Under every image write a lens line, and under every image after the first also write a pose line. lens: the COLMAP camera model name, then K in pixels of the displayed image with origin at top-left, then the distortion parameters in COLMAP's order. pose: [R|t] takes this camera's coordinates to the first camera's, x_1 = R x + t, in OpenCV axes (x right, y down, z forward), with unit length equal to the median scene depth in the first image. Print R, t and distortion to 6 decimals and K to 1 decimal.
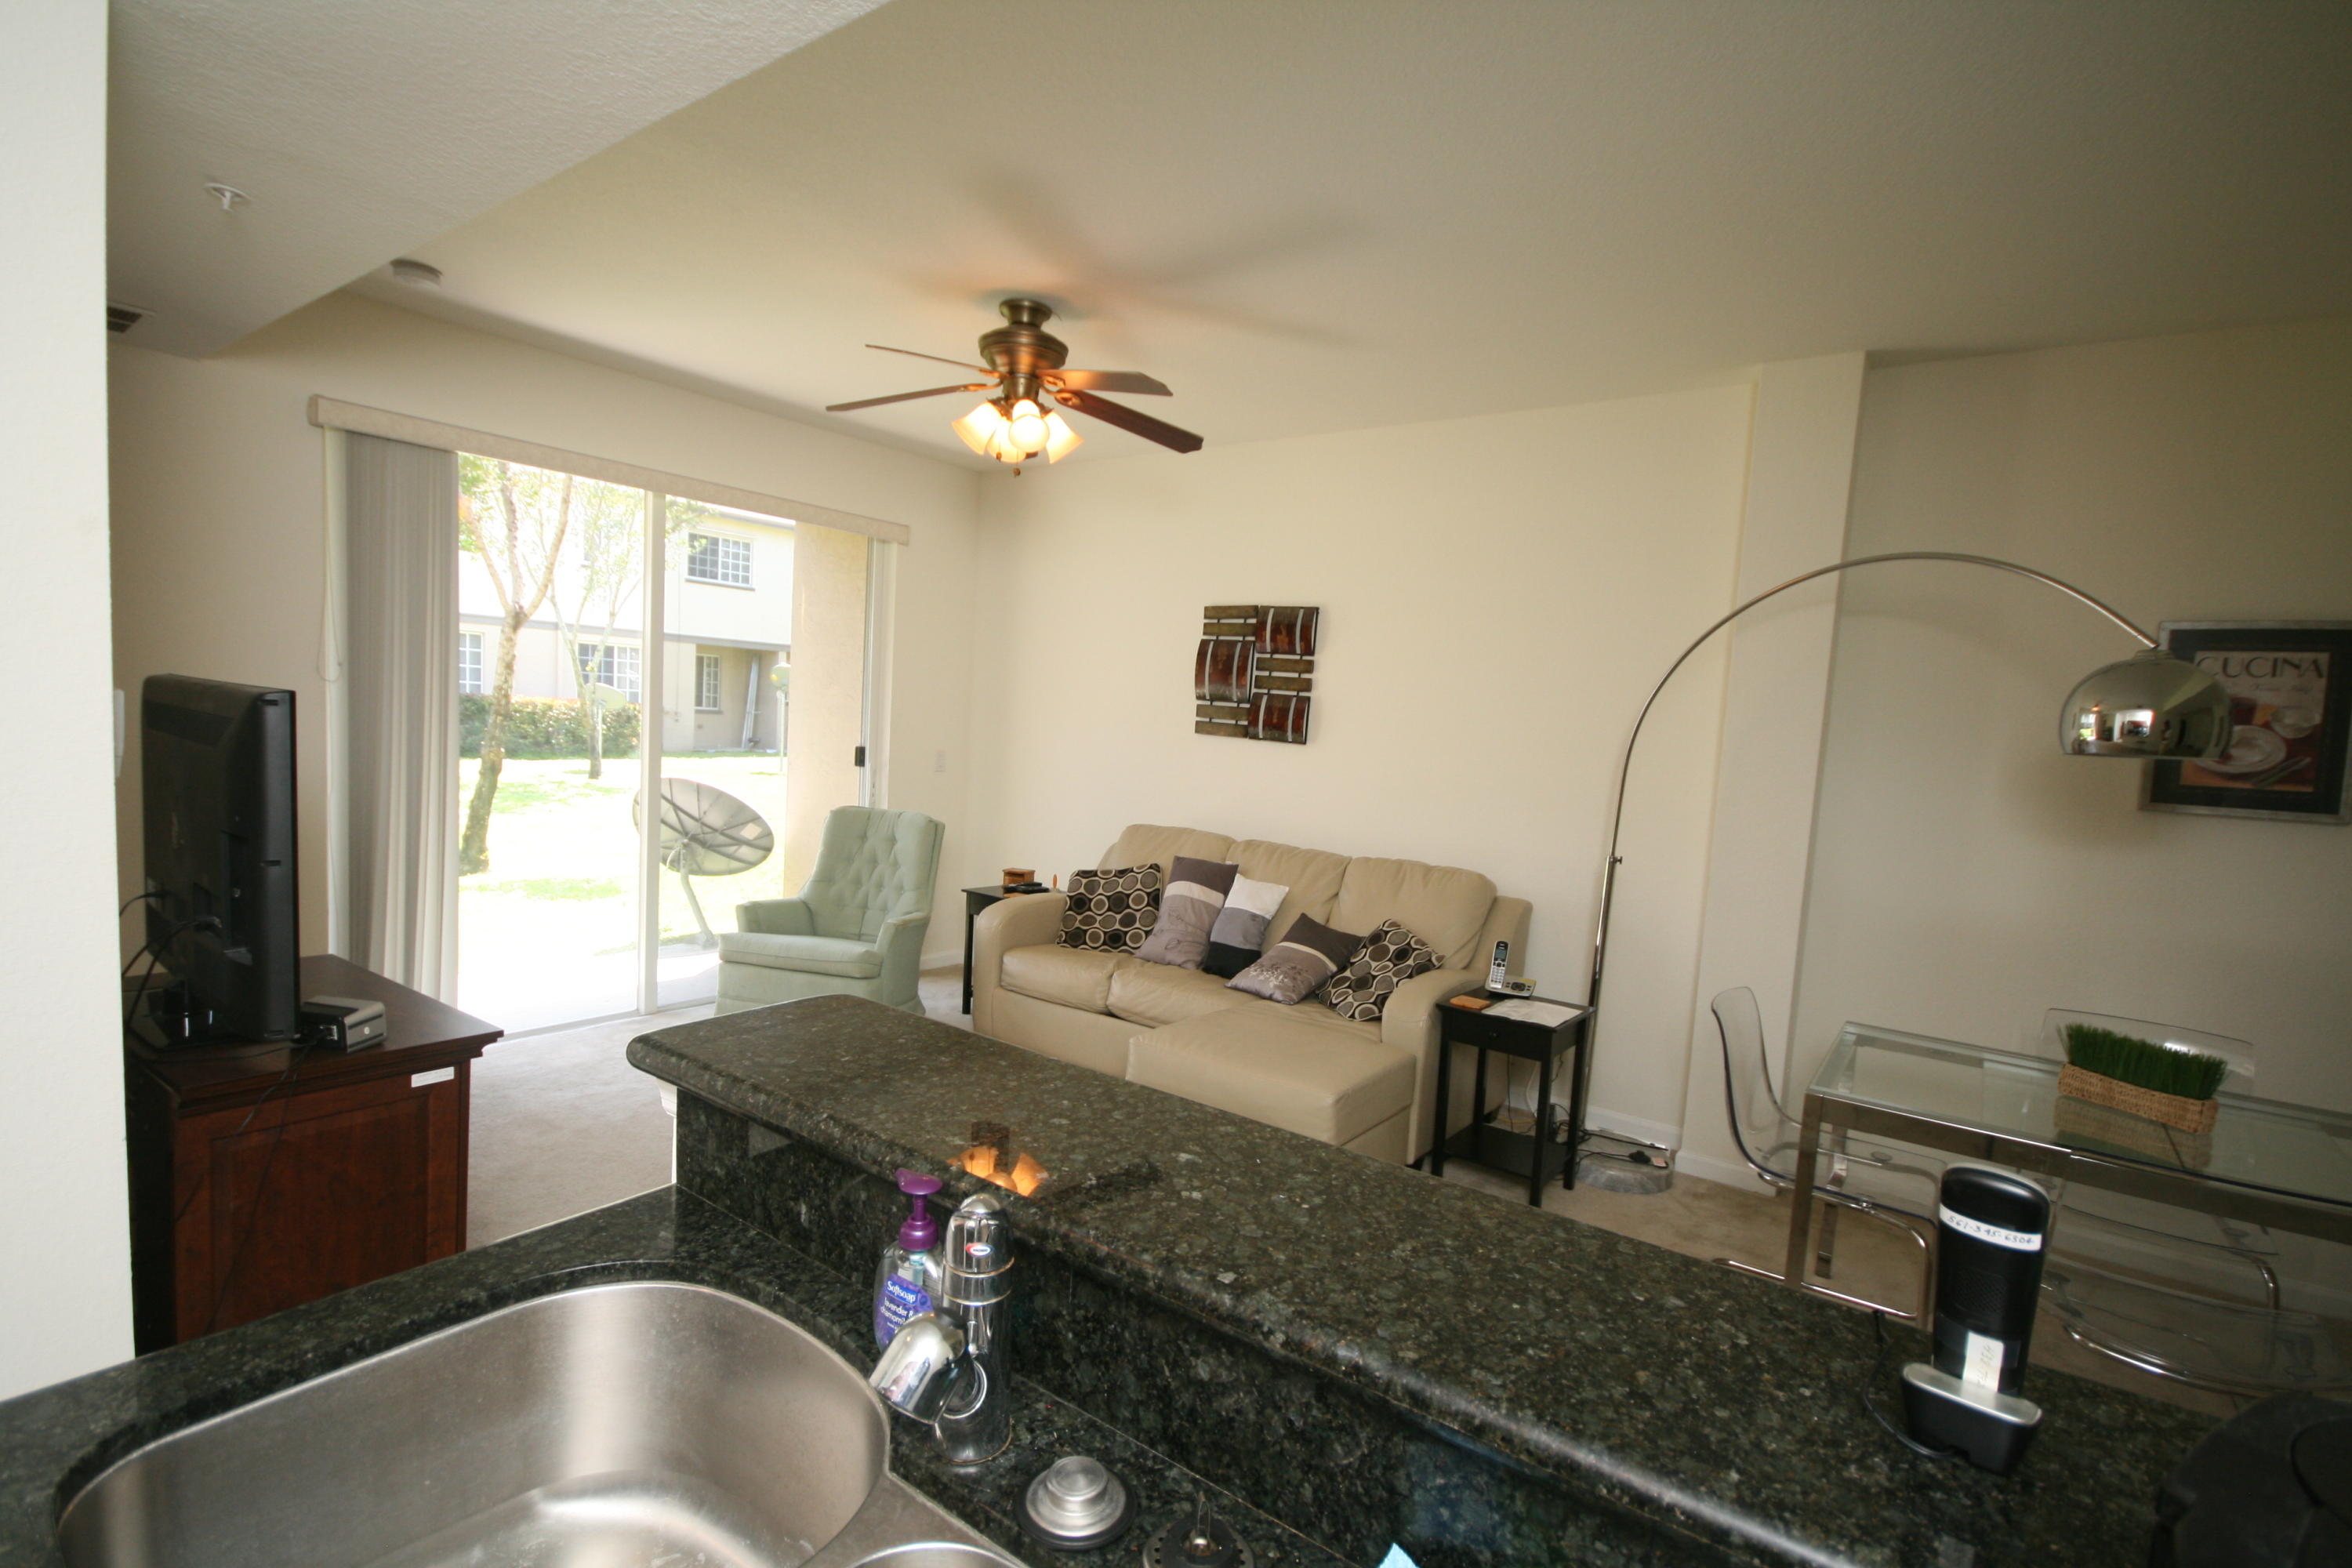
lens RADIAL K [[1099.1, 0, 1173.3], [0, 1099.1, 770.5], [0, 0, 1]] dist [0.001808, -0.000022]
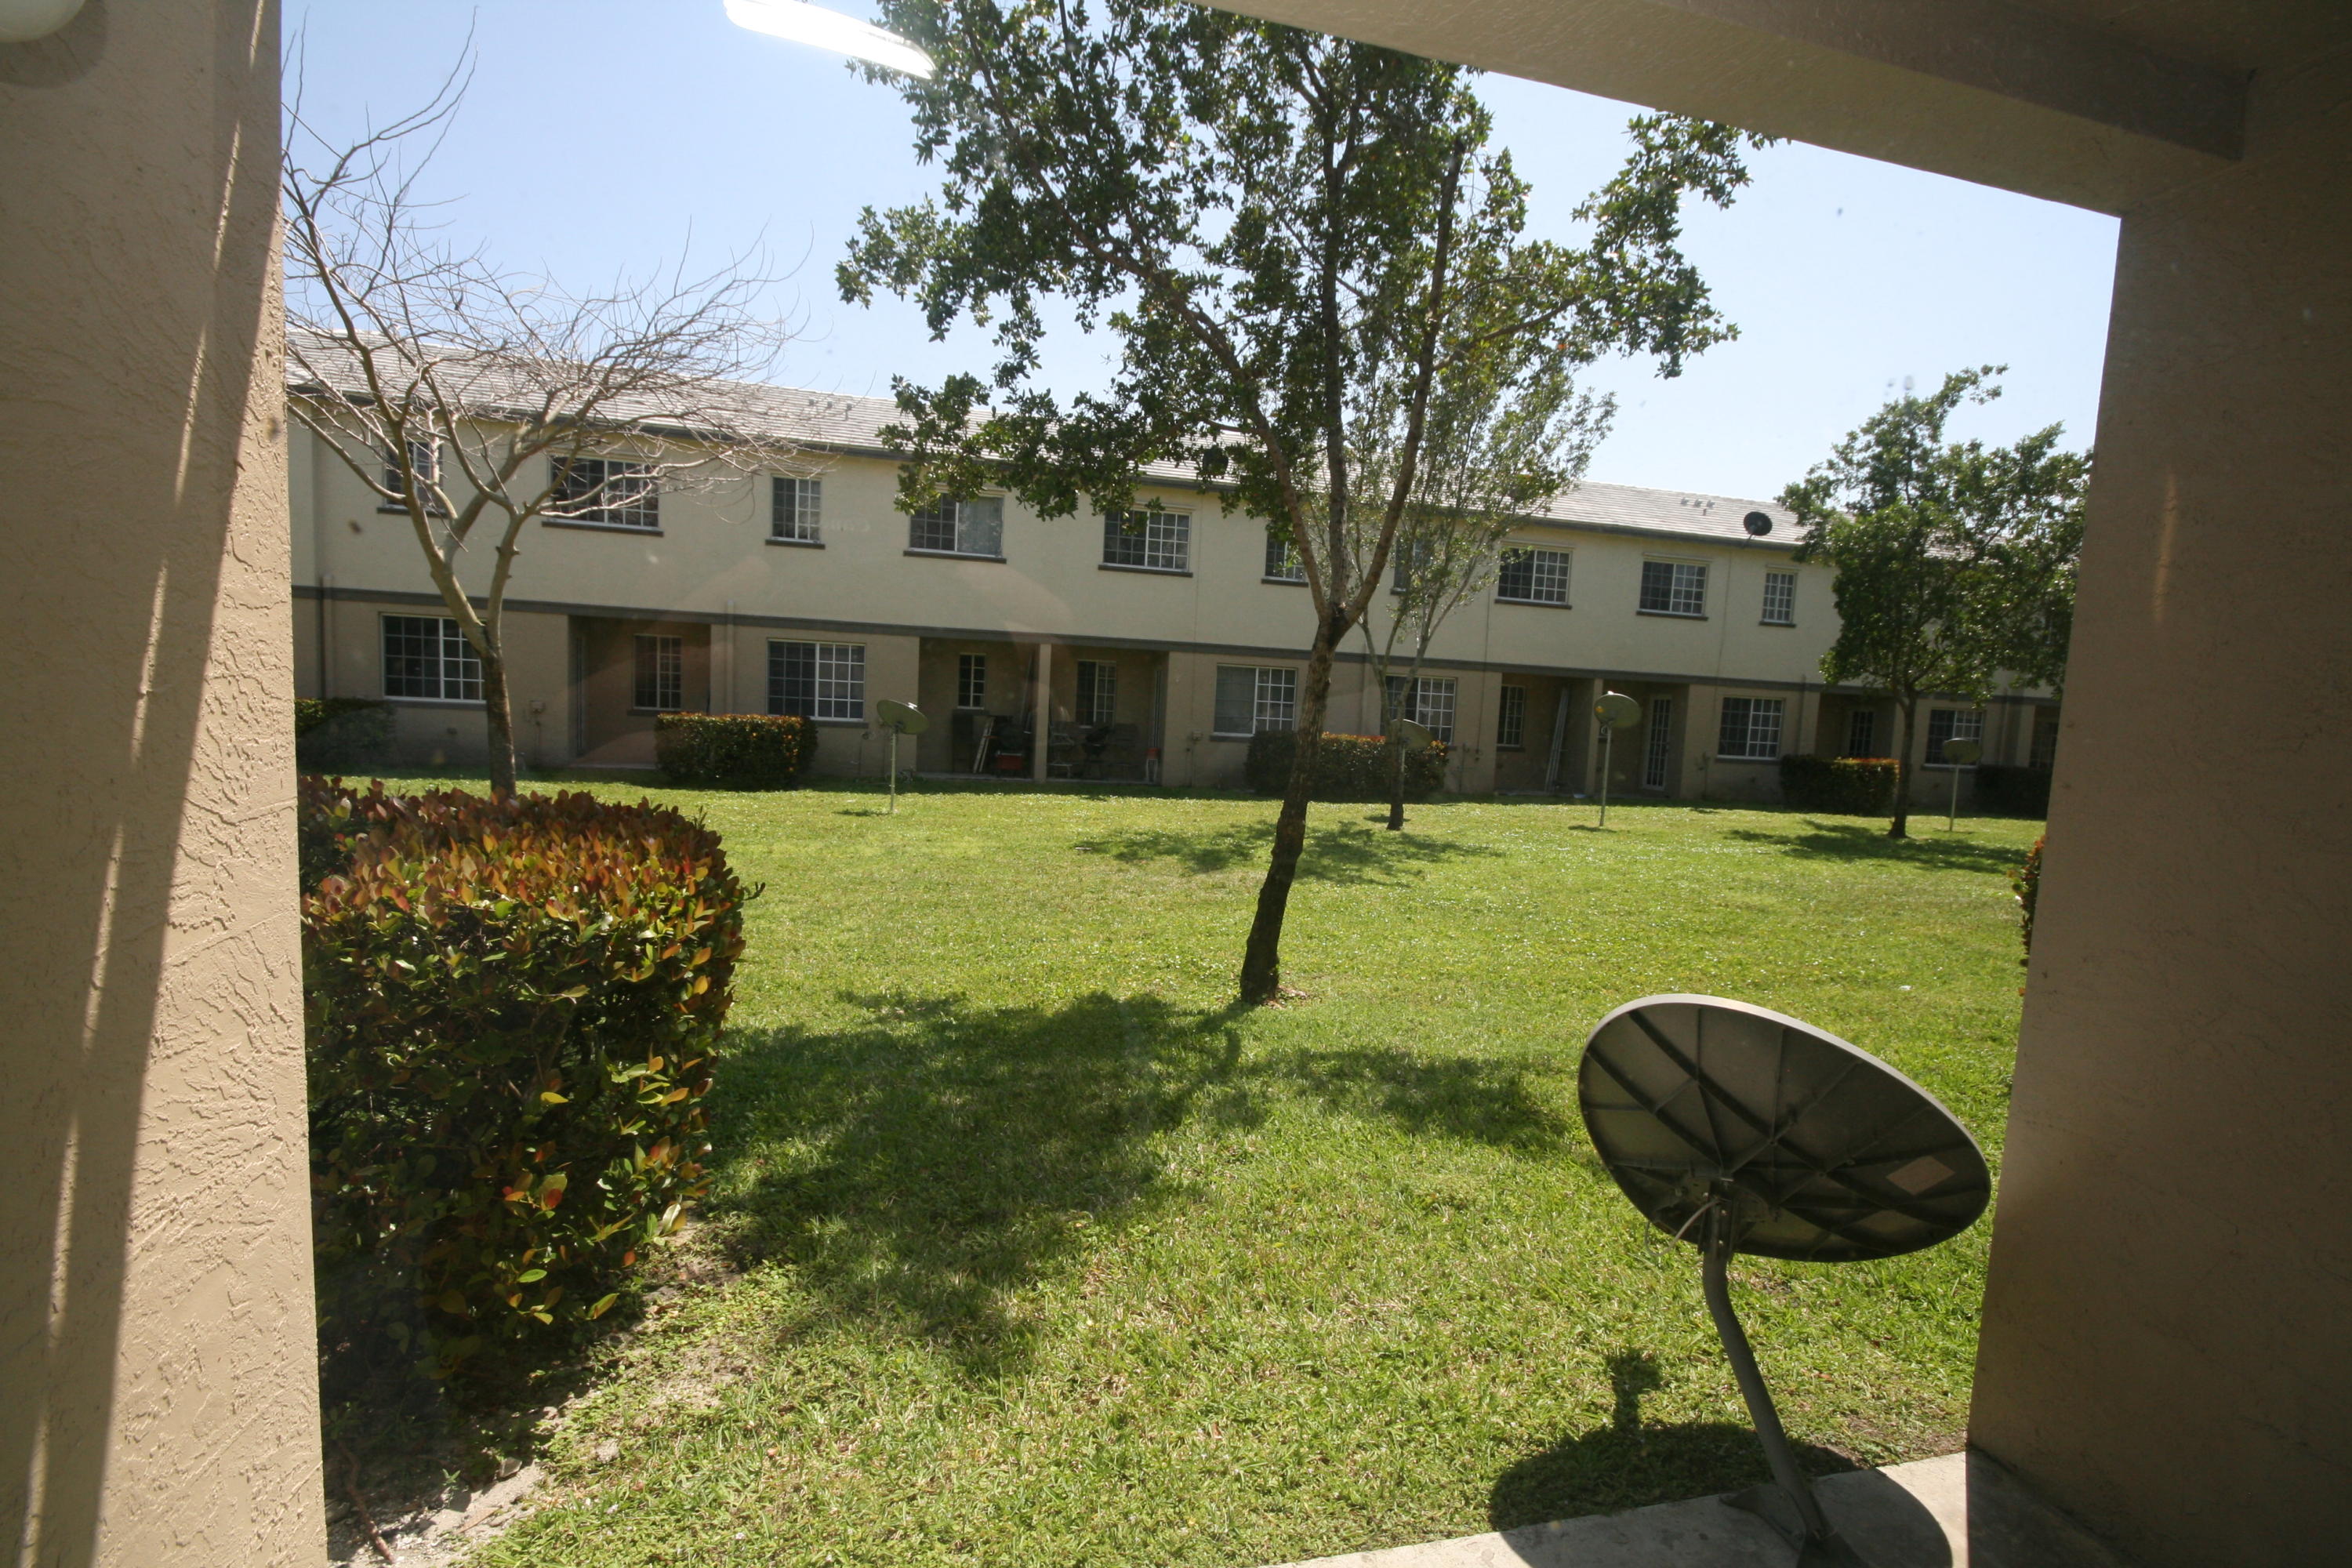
lens RADIAL K [[1099.1, 0, 1173.3], [0, 1099.1, 770.5], [0, 0, 1]] dist [0.001808, -0.000022]
pose [[0.780669, 0.017924, -0.624687, -0.608148], [-0.035879, 0.999225, -0.016167, -0.092594], [0.623913, 0.035034, 0.780708, 1.016453]]
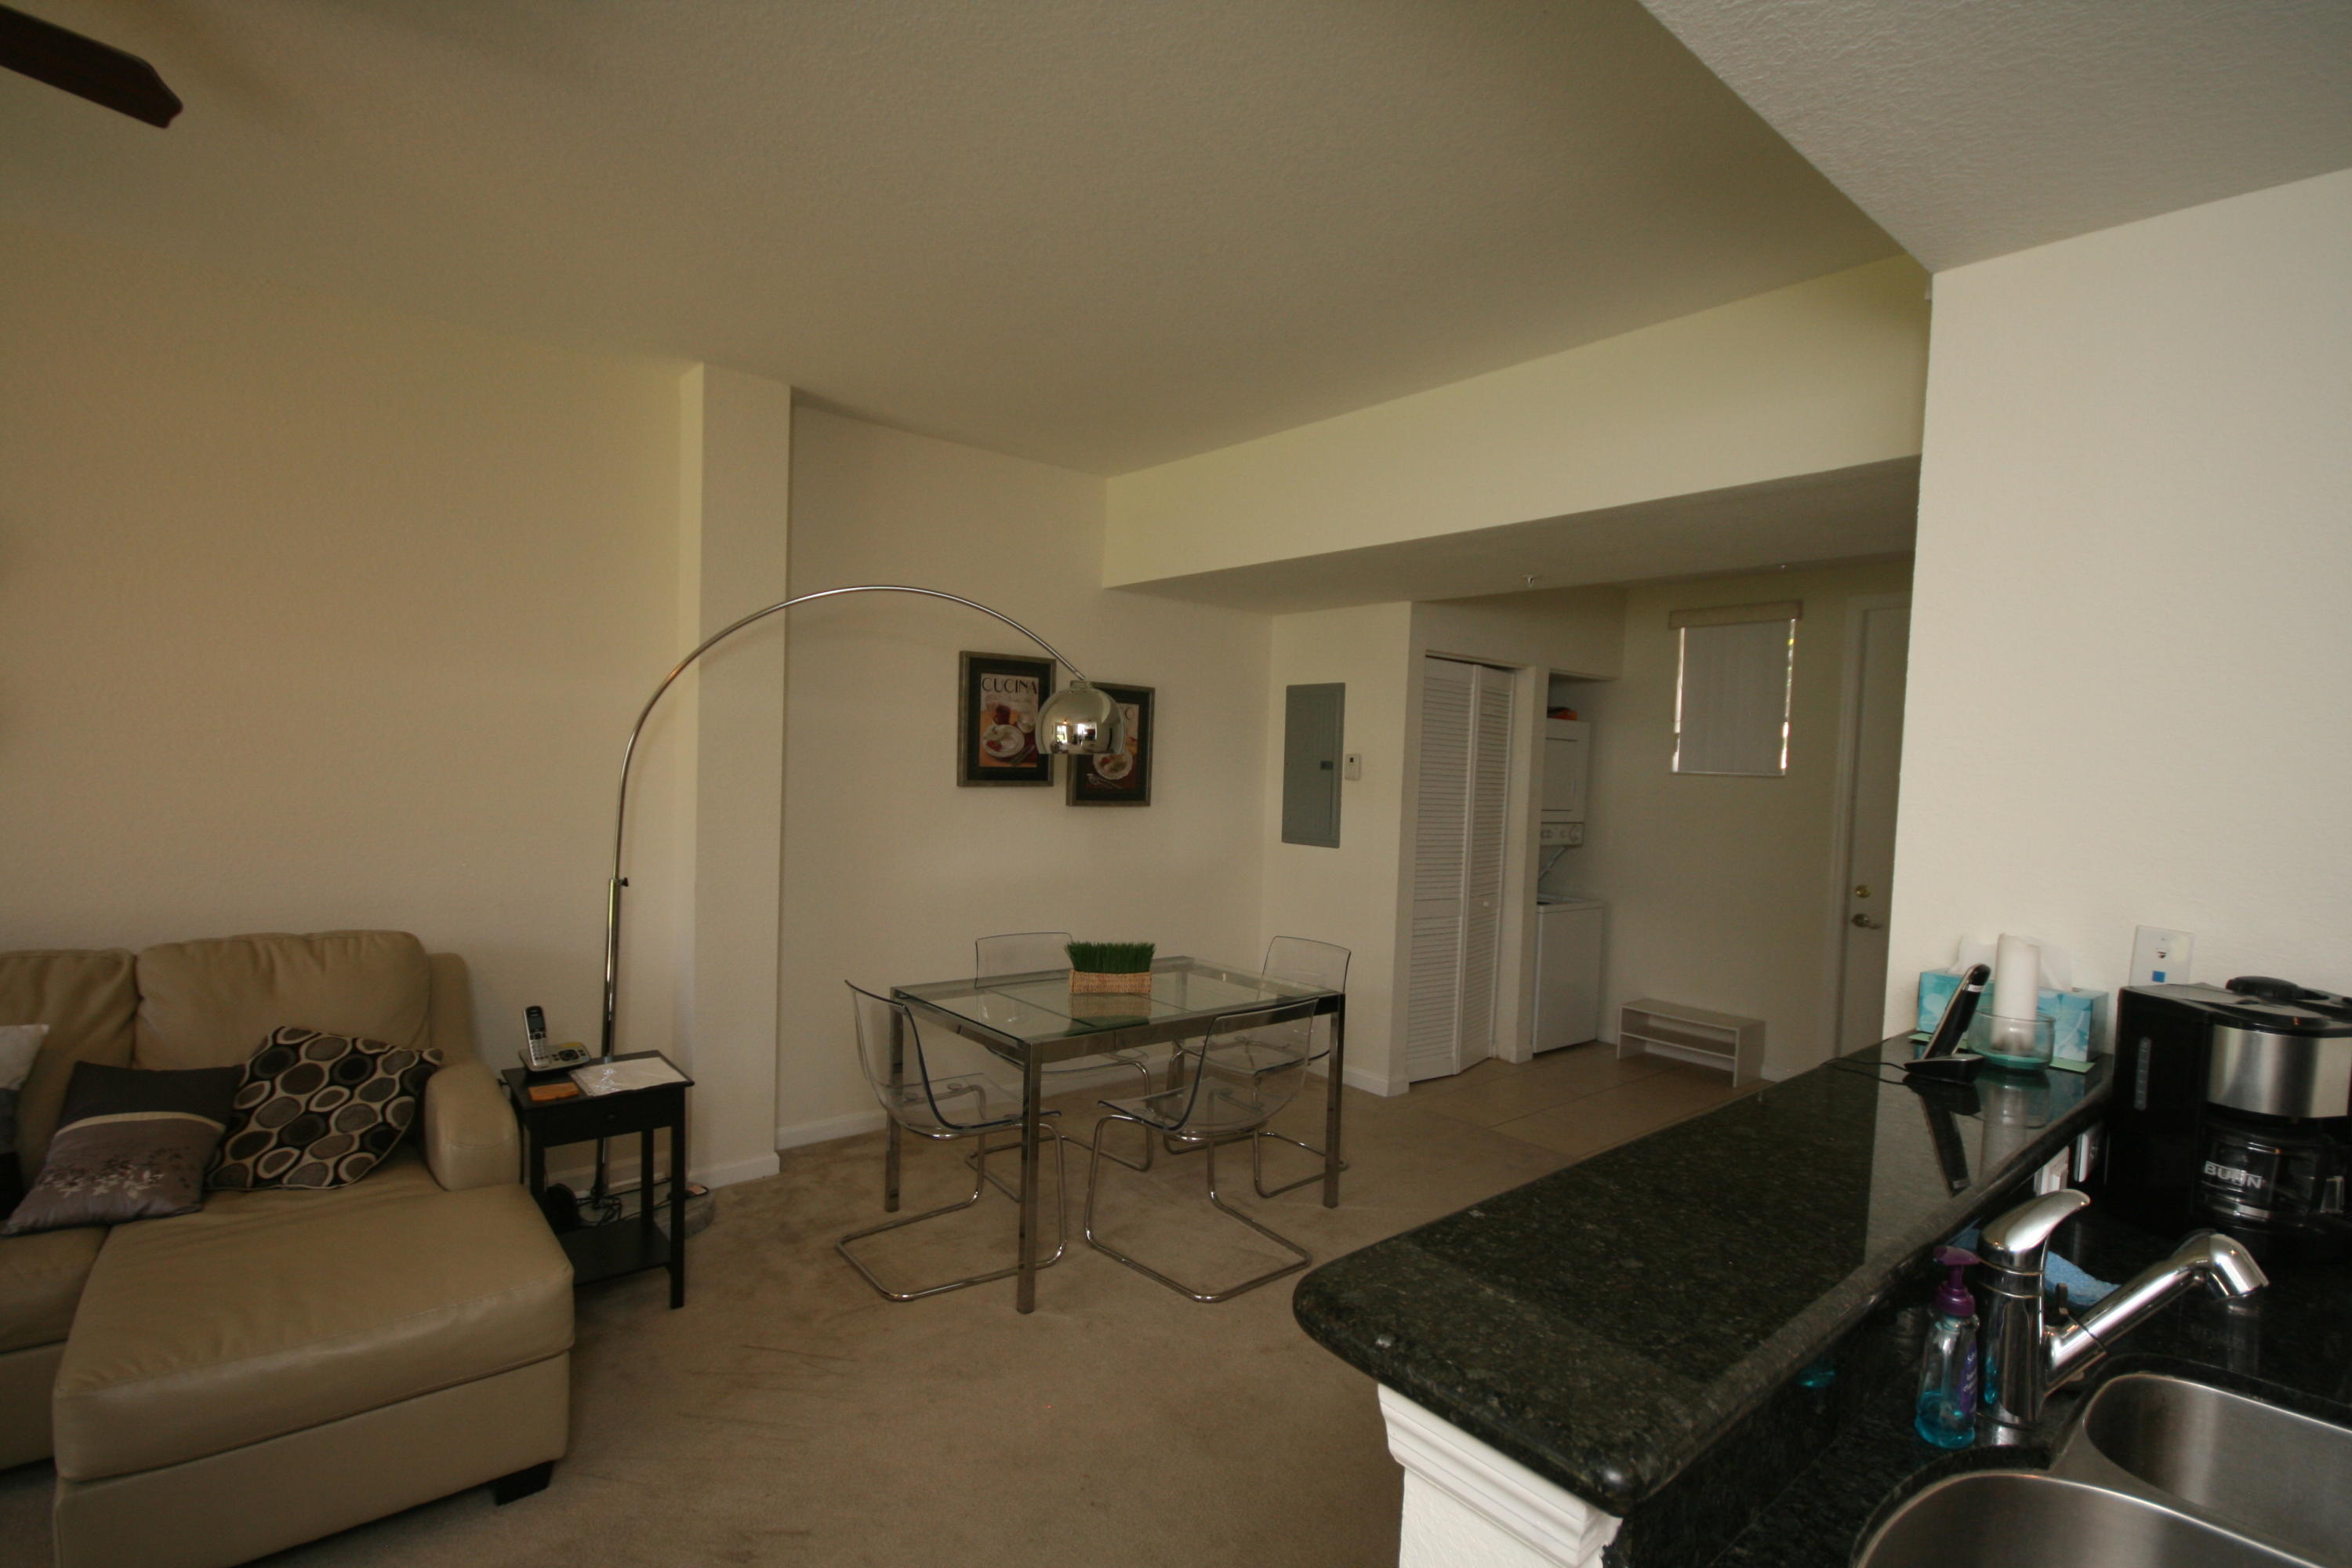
lens RADIAL K [[1098.1, 0, 1160.2], [0, 1098.1, 754.6], [0, 0, 1]] dist [-0.000829, -0.000210]
pose [[0.247375, -0.044151, 0.967913, -0.317248], [0.031894, 0.998791, 0.037408, -0.037754], [-0.968395, 0.021617, 0.248484, 0.330086]]
